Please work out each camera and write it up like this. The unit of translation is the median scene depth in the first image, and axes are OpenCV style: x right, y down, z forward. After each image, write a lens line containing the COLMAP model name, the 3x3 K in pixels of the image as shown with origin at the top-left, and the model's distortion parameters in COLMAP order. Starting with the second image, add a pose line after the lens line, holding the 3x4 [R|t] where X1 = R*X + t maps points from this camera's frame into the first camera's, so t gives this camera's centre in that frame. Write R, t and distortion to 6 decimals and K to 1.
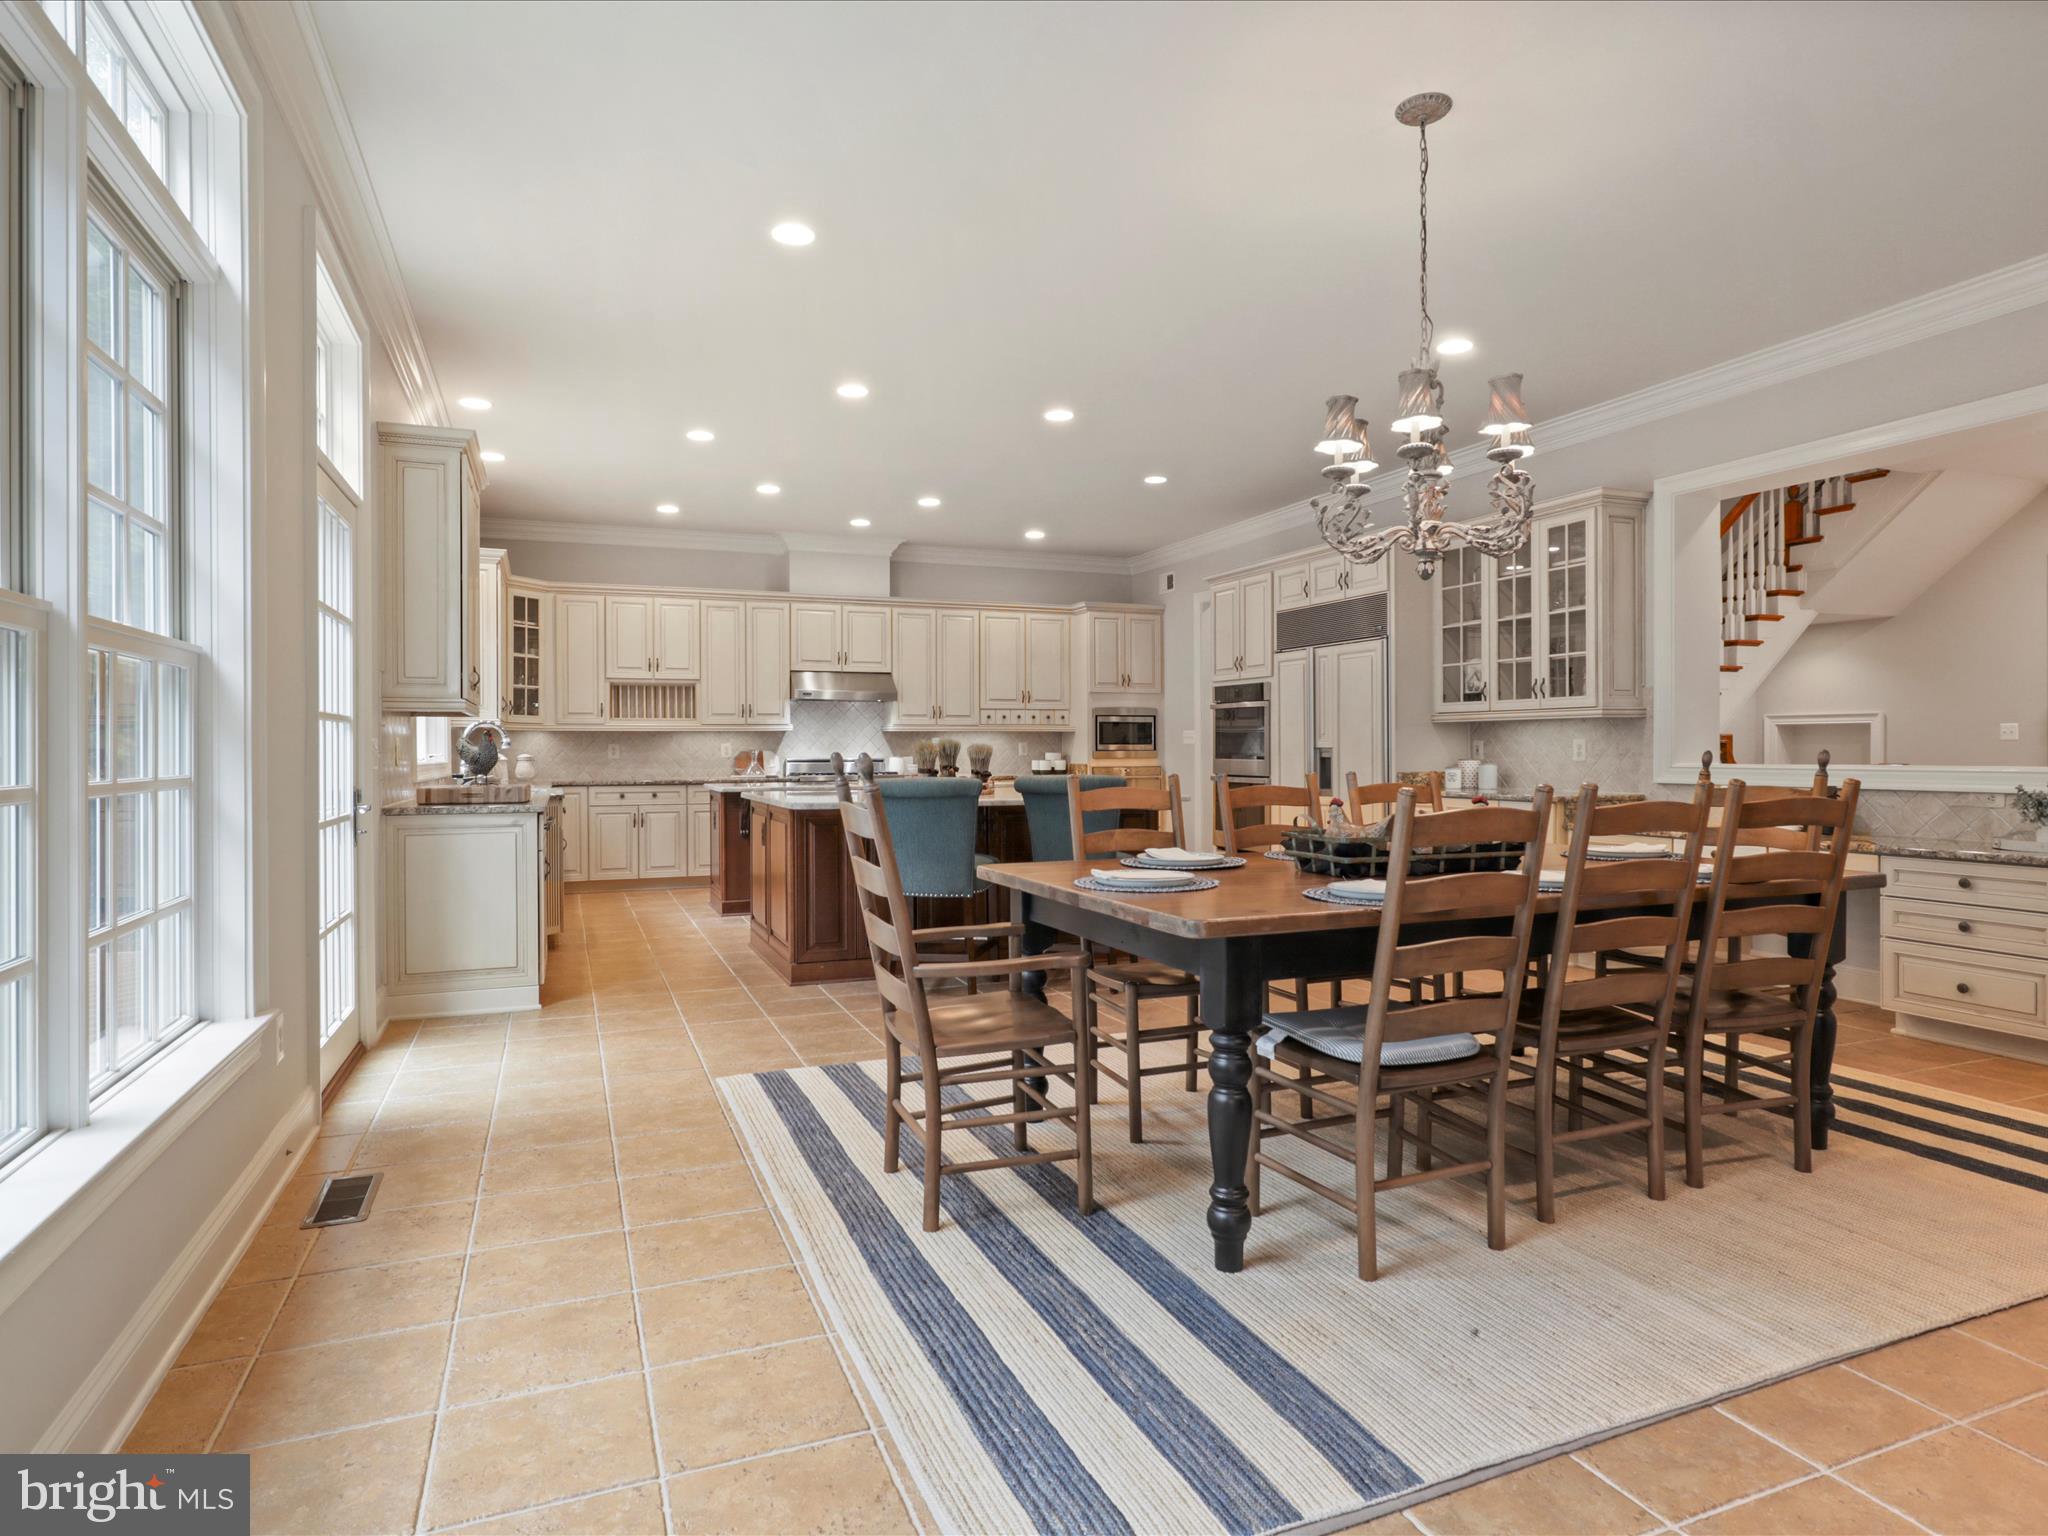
lens RADIAL K [[1155.3, 0, 1023.1], [0, 1155.3, 748.4], [0, 0, 1]] dist [-0.018414, 0.012594]
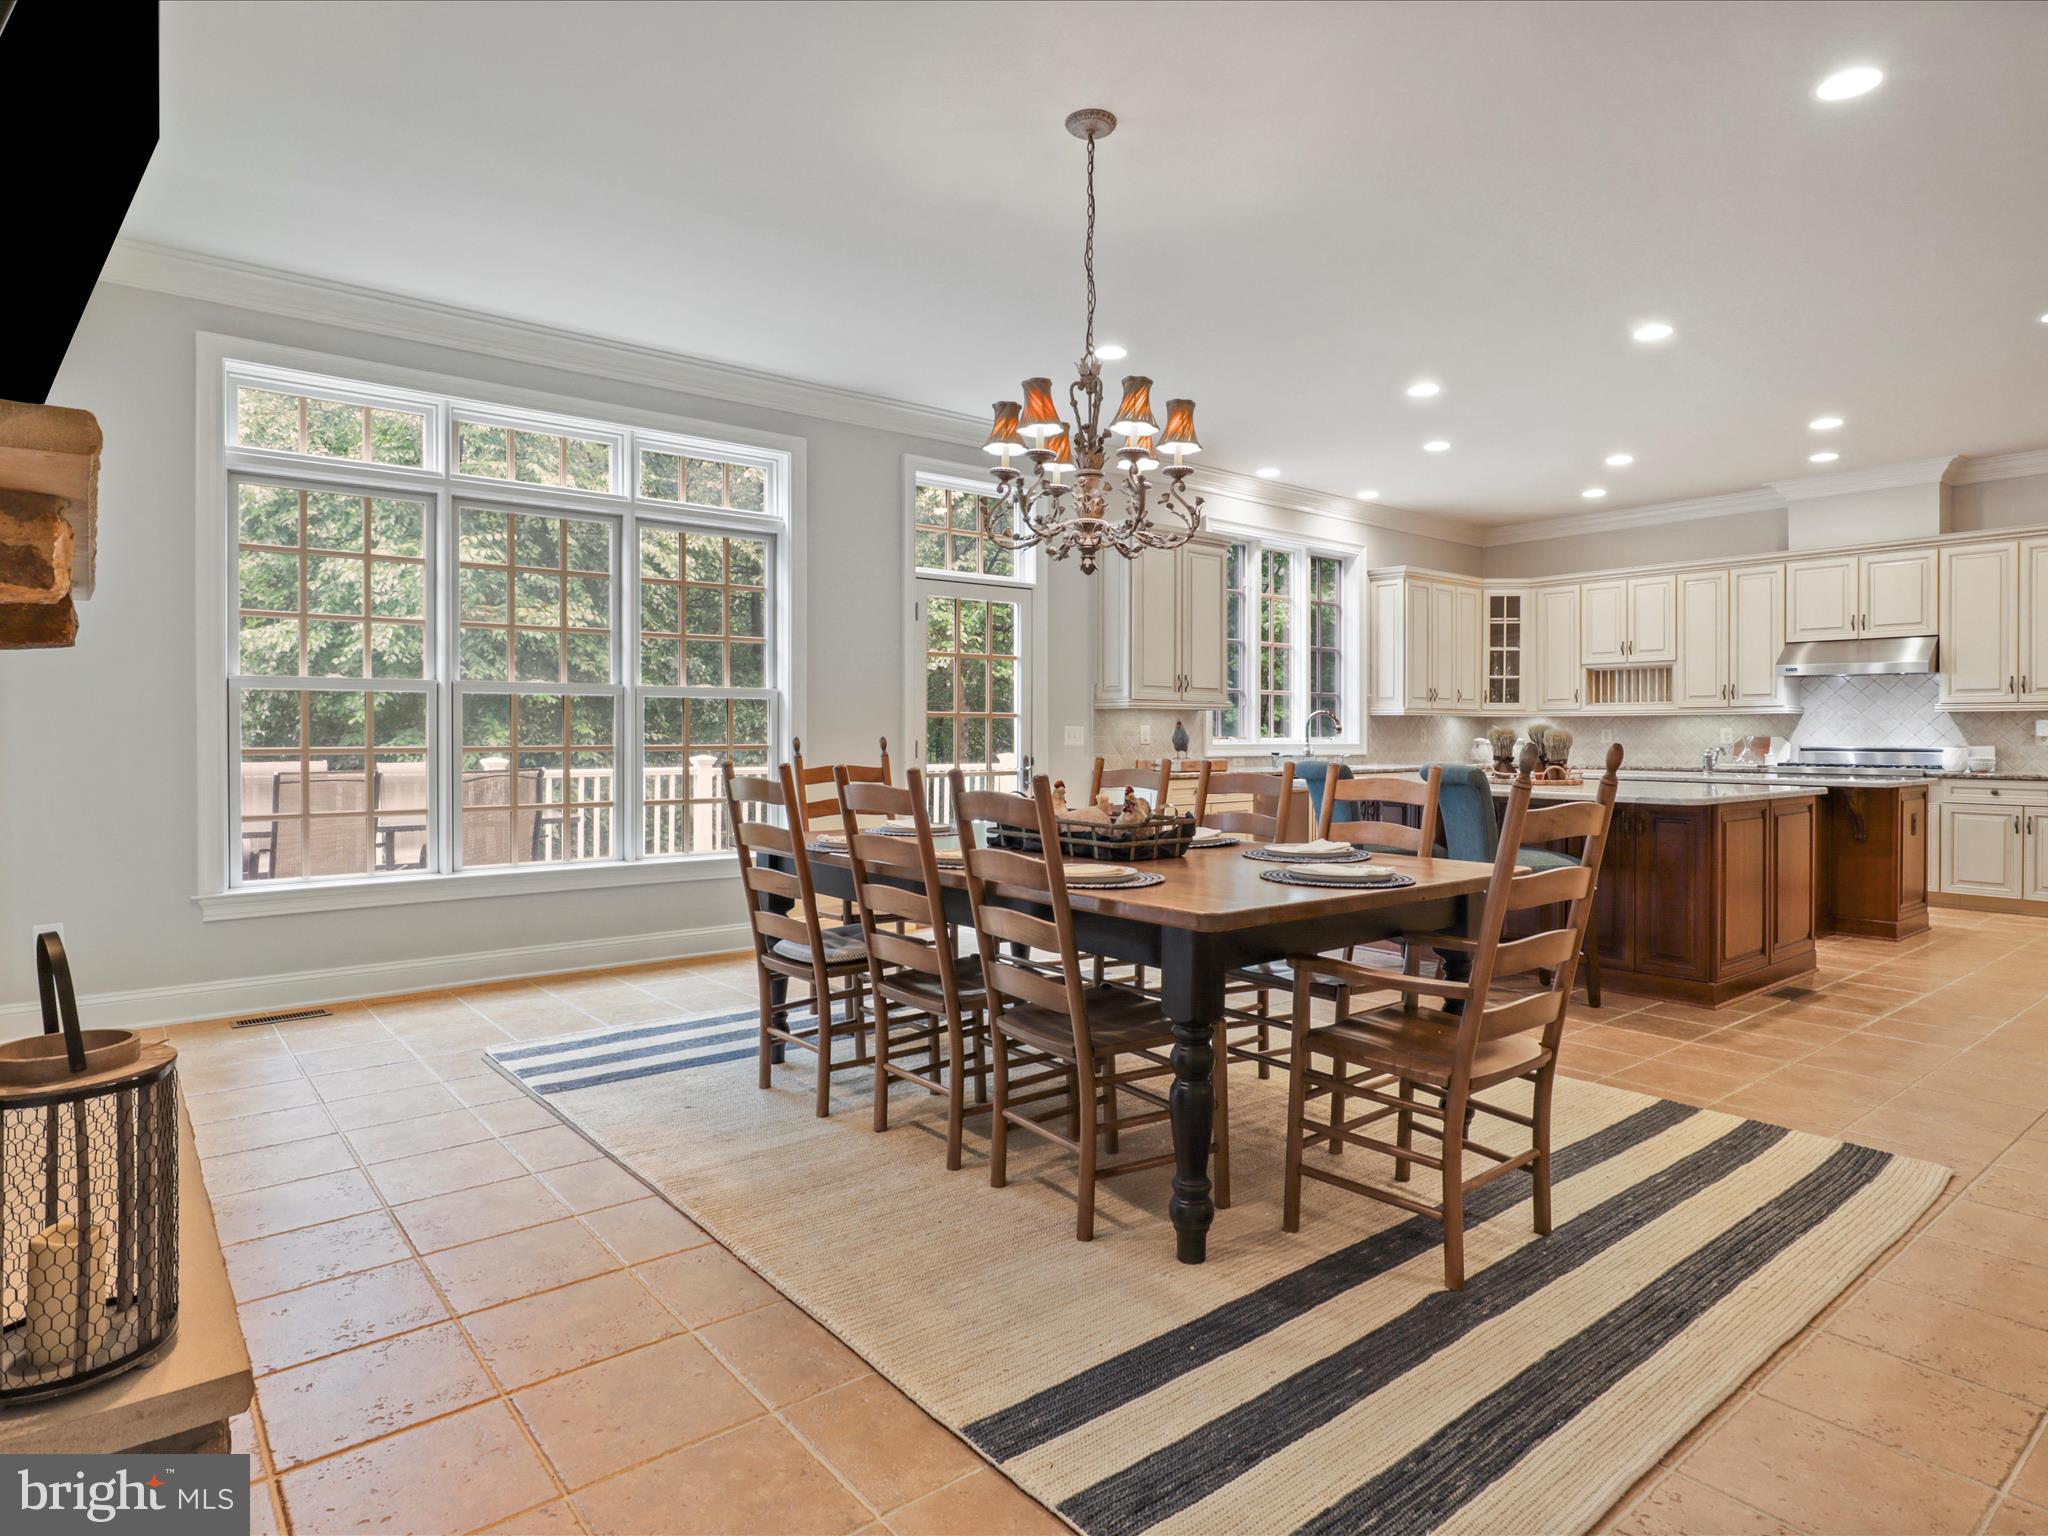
lens RADIAL K [[1155.3, 0, 1023.5], [0, 1155.3, 734.1], [0, 0, 1]] dist [-0.018414, 0.012594]
pose [[0.296942, 0.005185, -0.954881, 0.448297], [-0.003273, 0.999985, 0.004413, -0.002017], [0.954890, 0.001815, 0.296955, 0.212953]]
